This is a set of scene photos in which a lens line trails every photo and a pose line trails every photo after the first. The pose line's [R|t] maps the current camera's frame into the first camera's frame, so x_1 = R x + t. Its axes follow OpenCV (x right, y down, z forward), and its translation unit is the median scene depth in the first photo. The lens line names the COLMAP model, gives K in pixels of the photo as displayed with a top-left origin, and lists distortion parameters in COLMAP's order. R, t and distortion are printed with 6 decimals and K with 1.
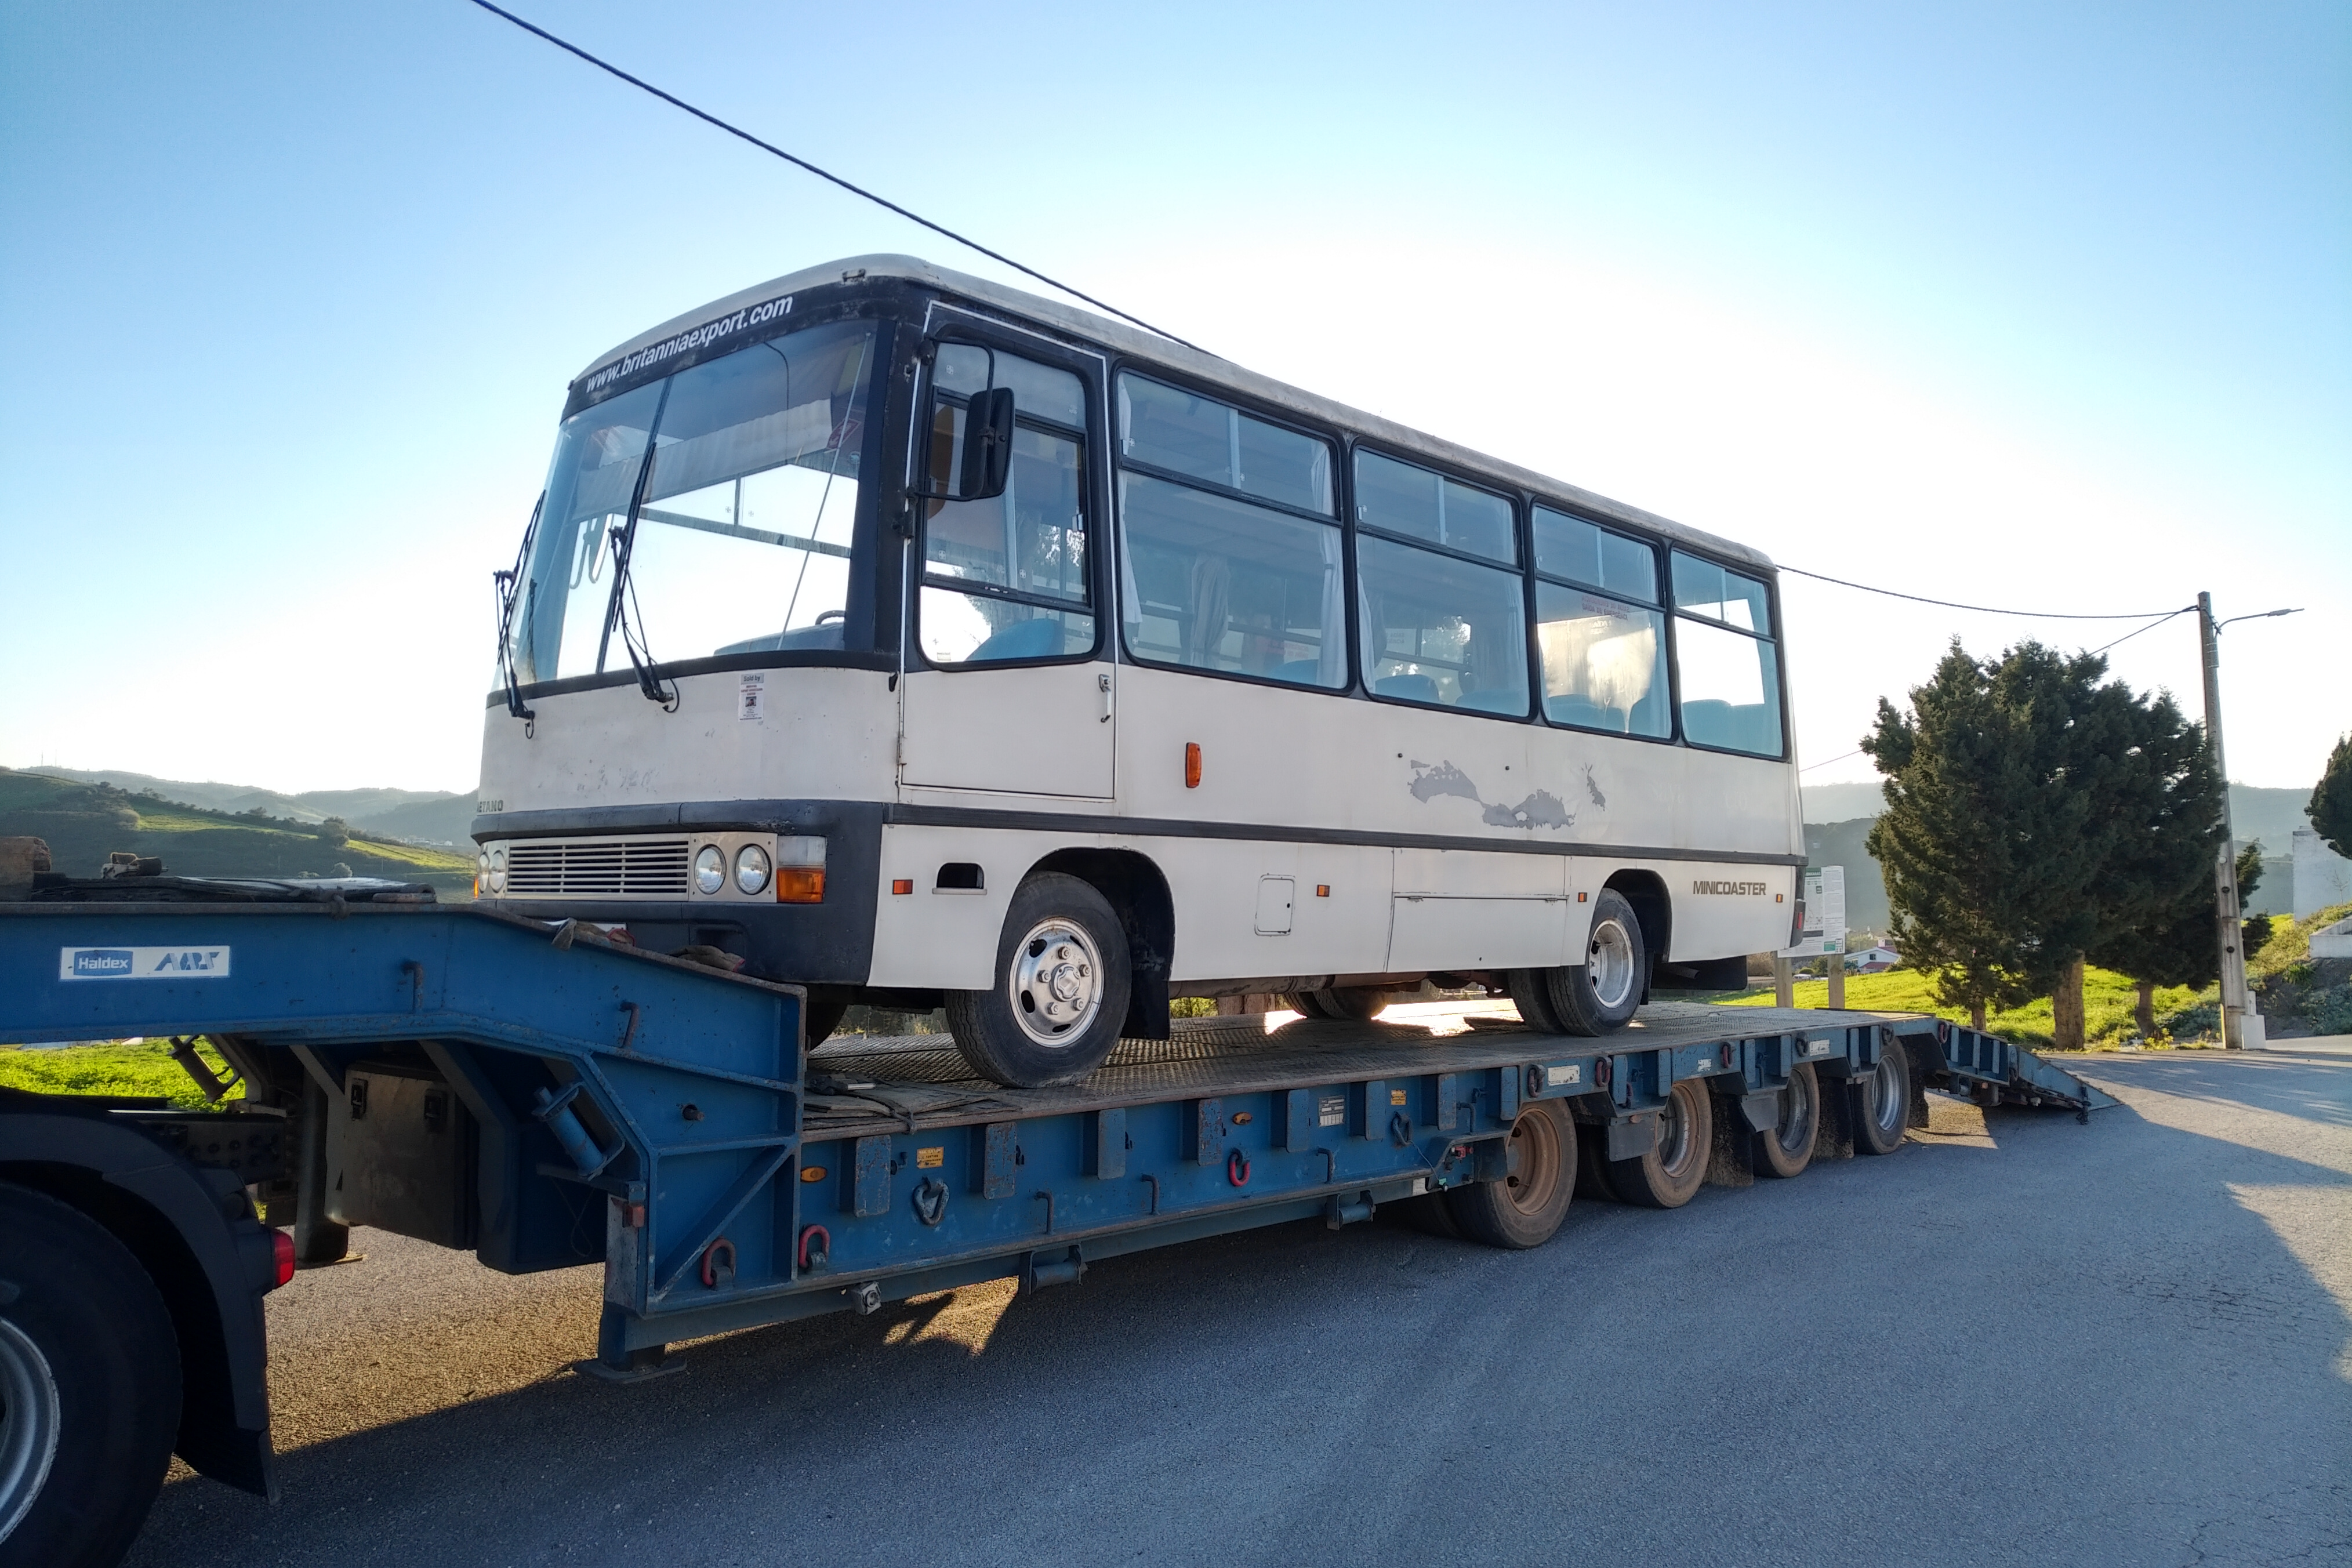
lens RADIAL K [[1755.2, 0, 1186.5], [0, 1755.2, 792.8], [0, 0, 1]] dist [0.001299, -0.005452]
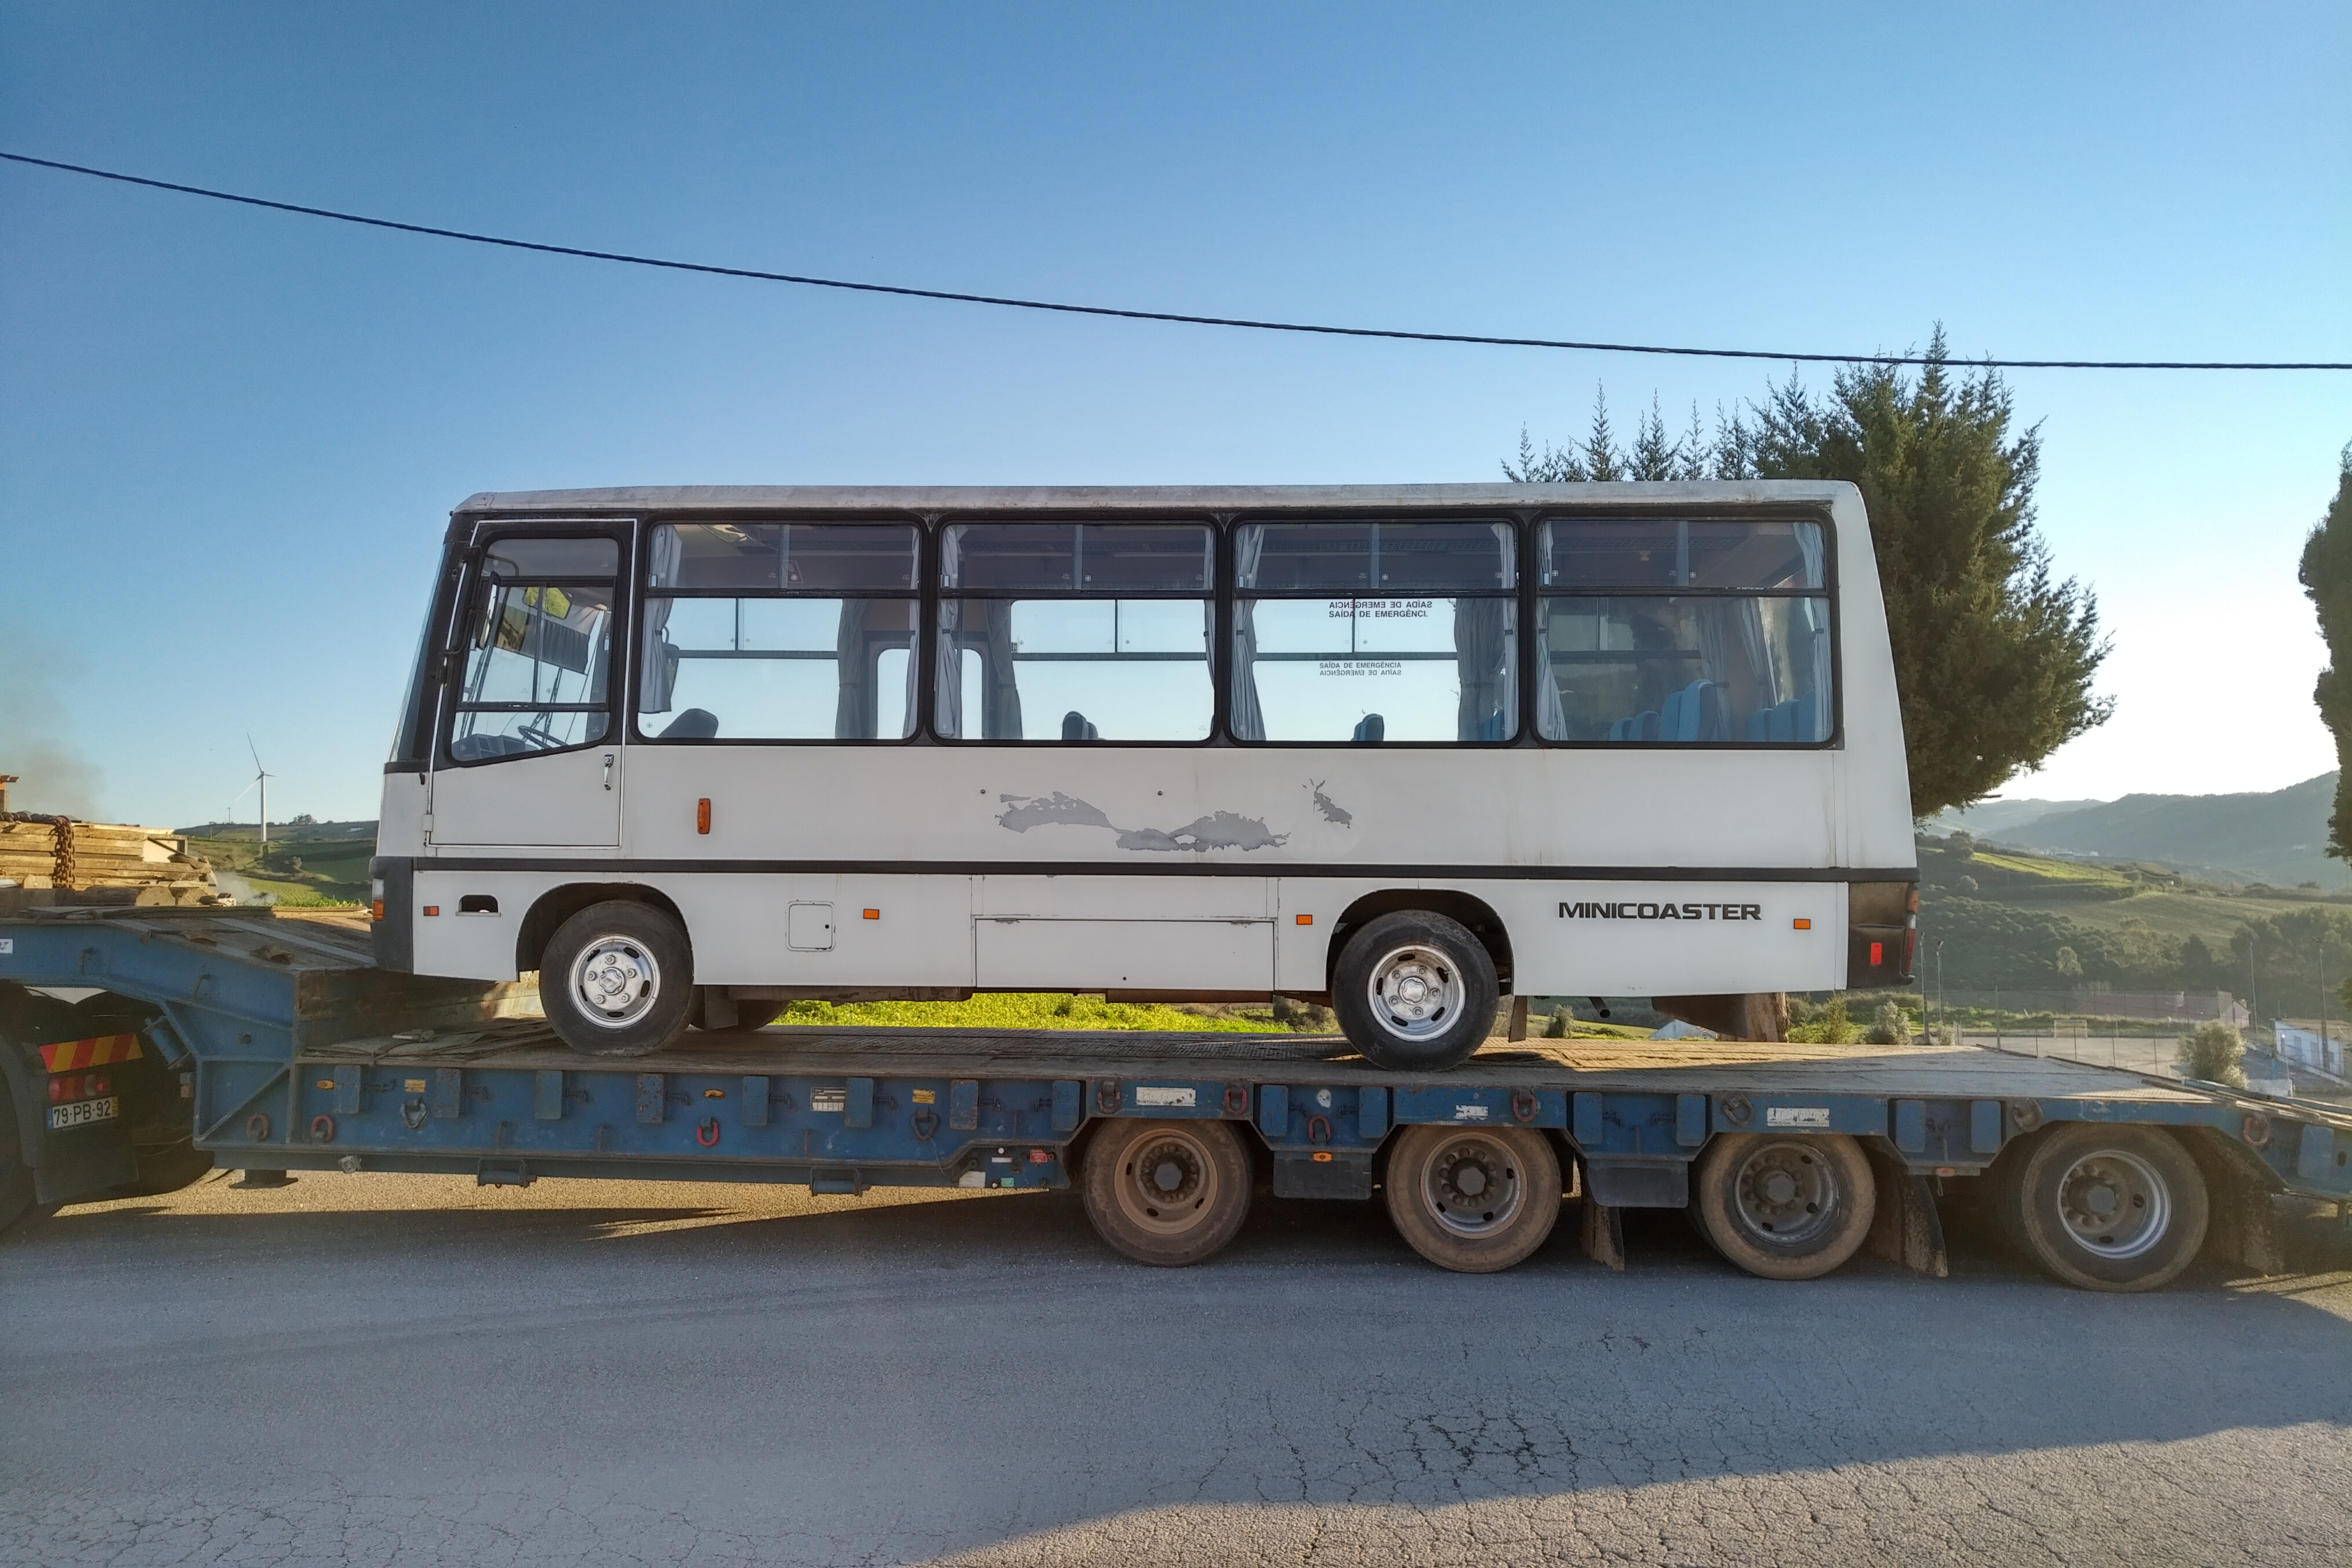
lens RADIAL K [[1755.2, 0, 1184.8], [0, 1755.2, 785.3], [0, 0, 1]] dist [0.001299, -0.005452]
pose [[0.623547, -0.052427, -0.780026, 1.293451], [0.043927, 0.998522, -0.031997, 0.019225], [0.780551, -0.014313, 0.624928, 0.492633]]
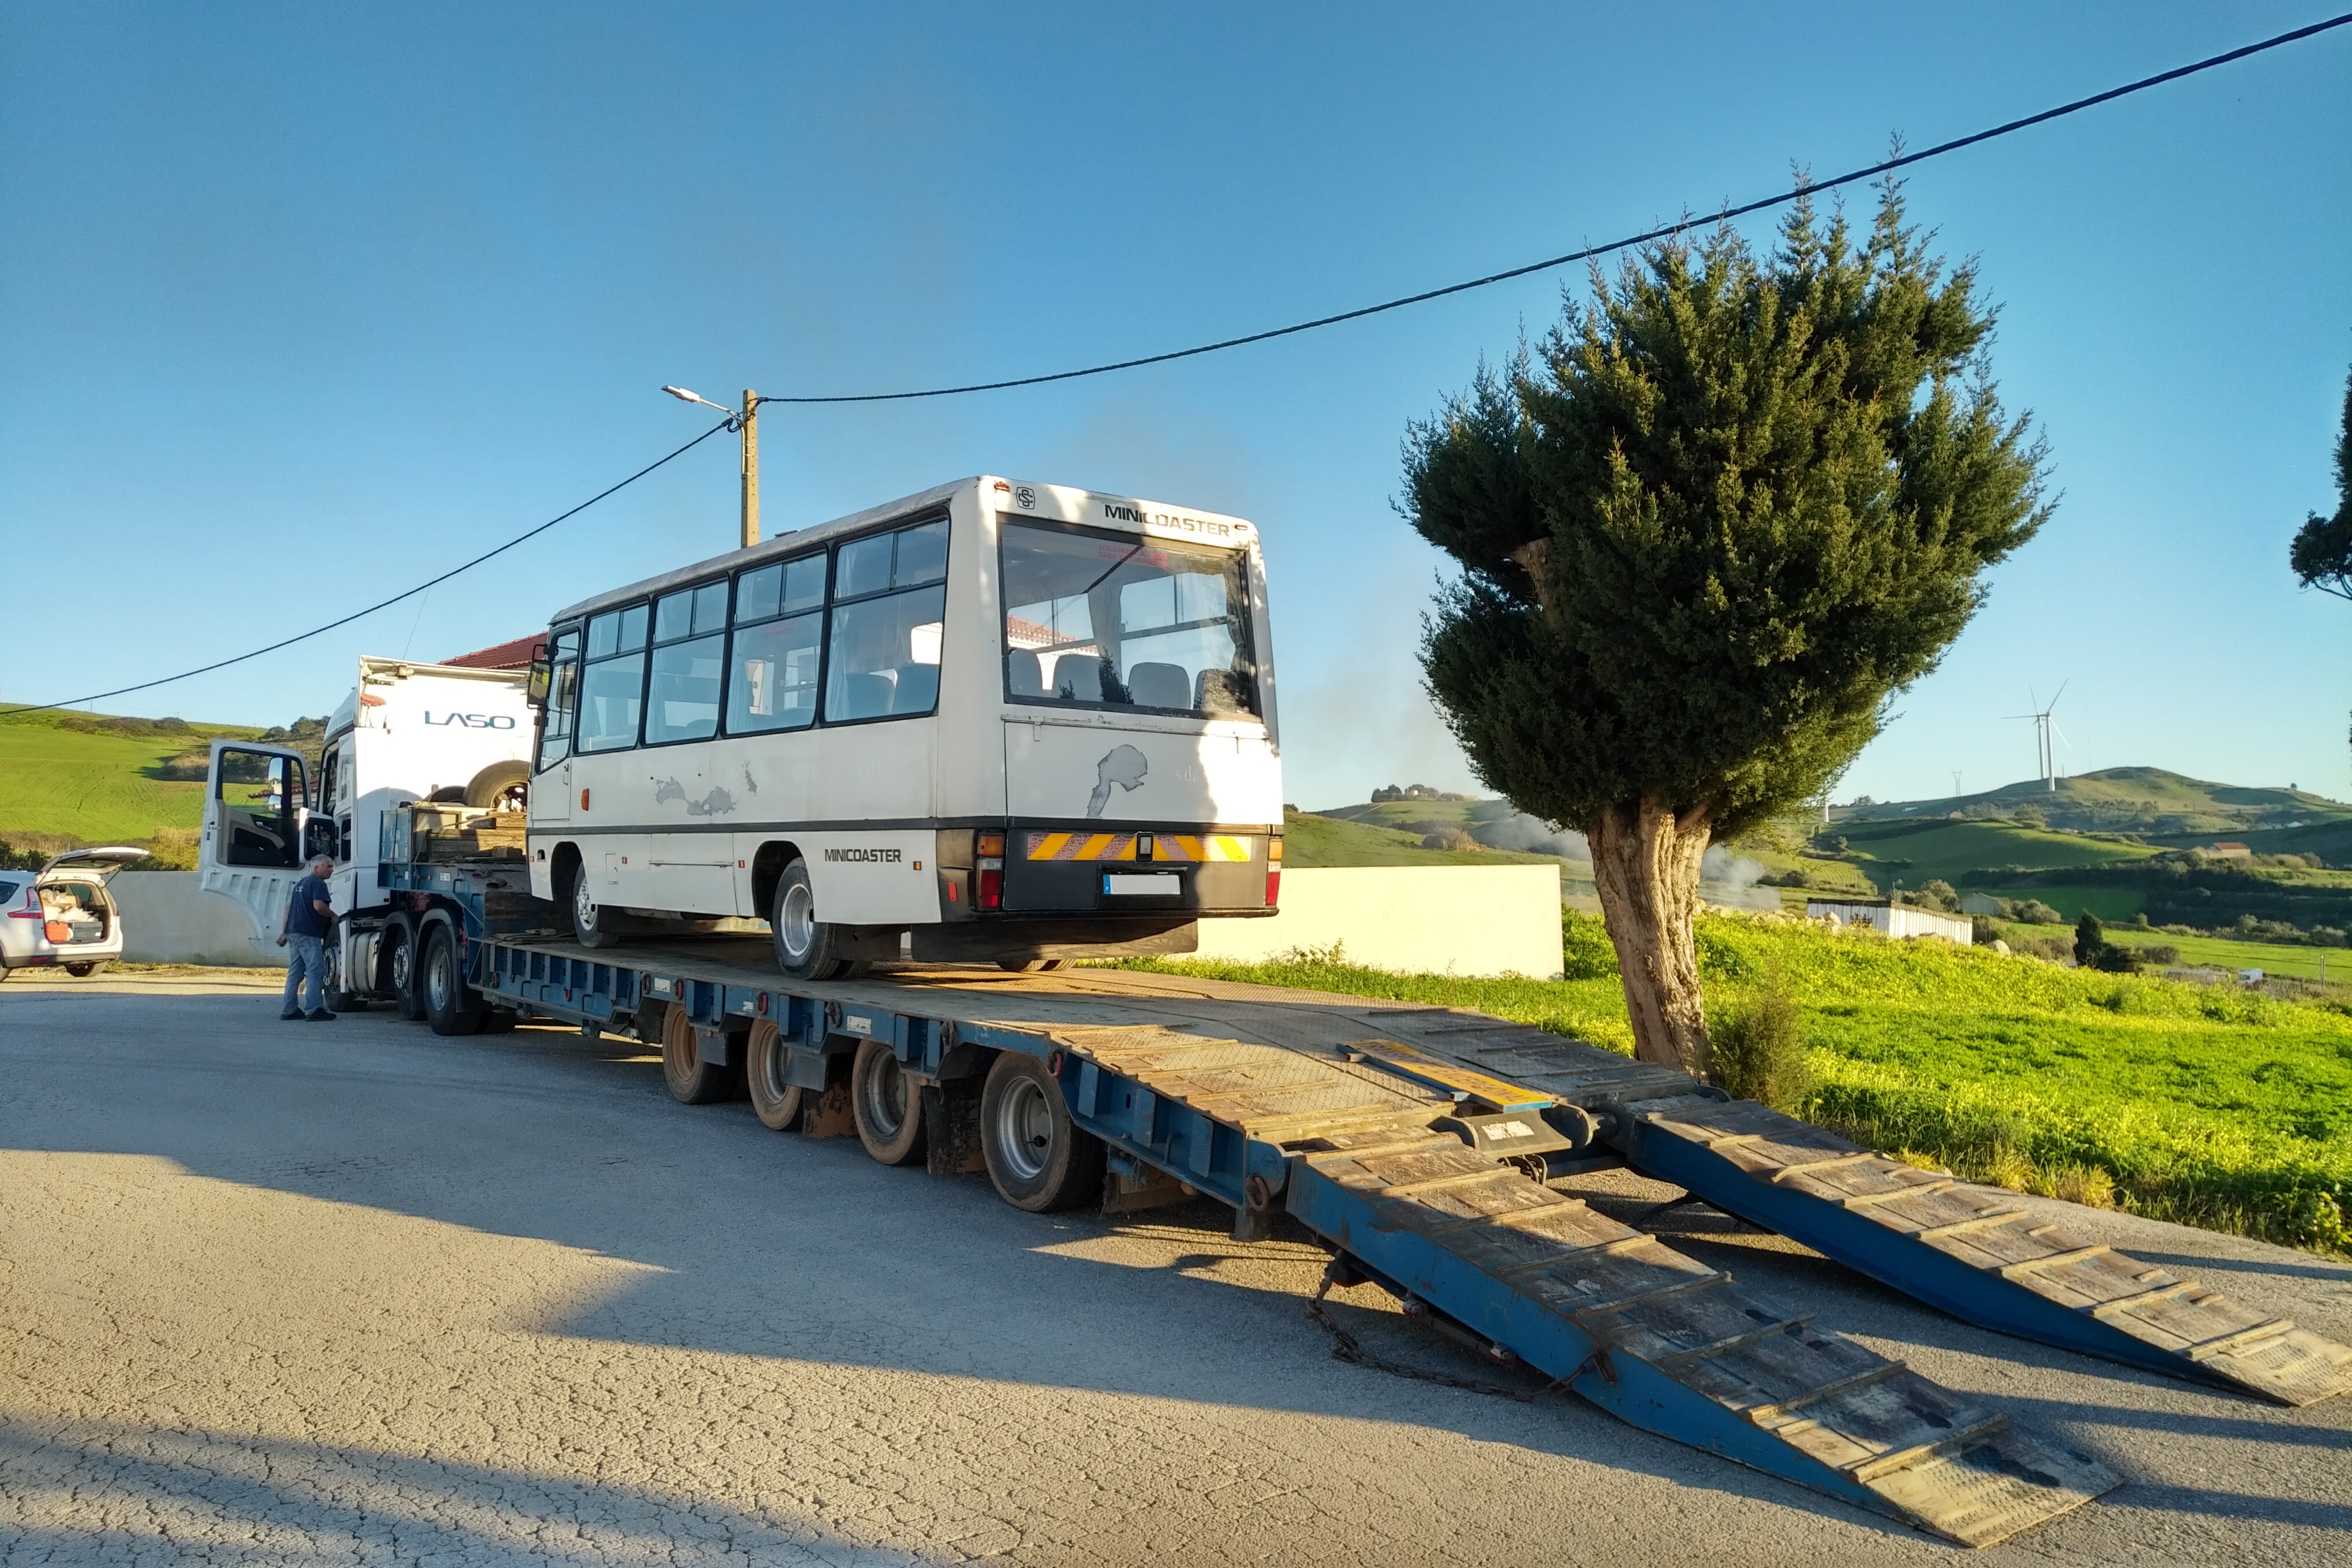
lens RADIAL K [[1755.2, 0, 1176.3], [0, 1755.2, 779.5], [0, 0, 1]] dist [0.001299, -0.005452]
pose [[-0.175334, -0.055475, -0.982945, 2.017107], [0.048209, 0.996730, -0.064853, 0.134852], [0.983328, -0.058758, -0.172086, 2.144913]]
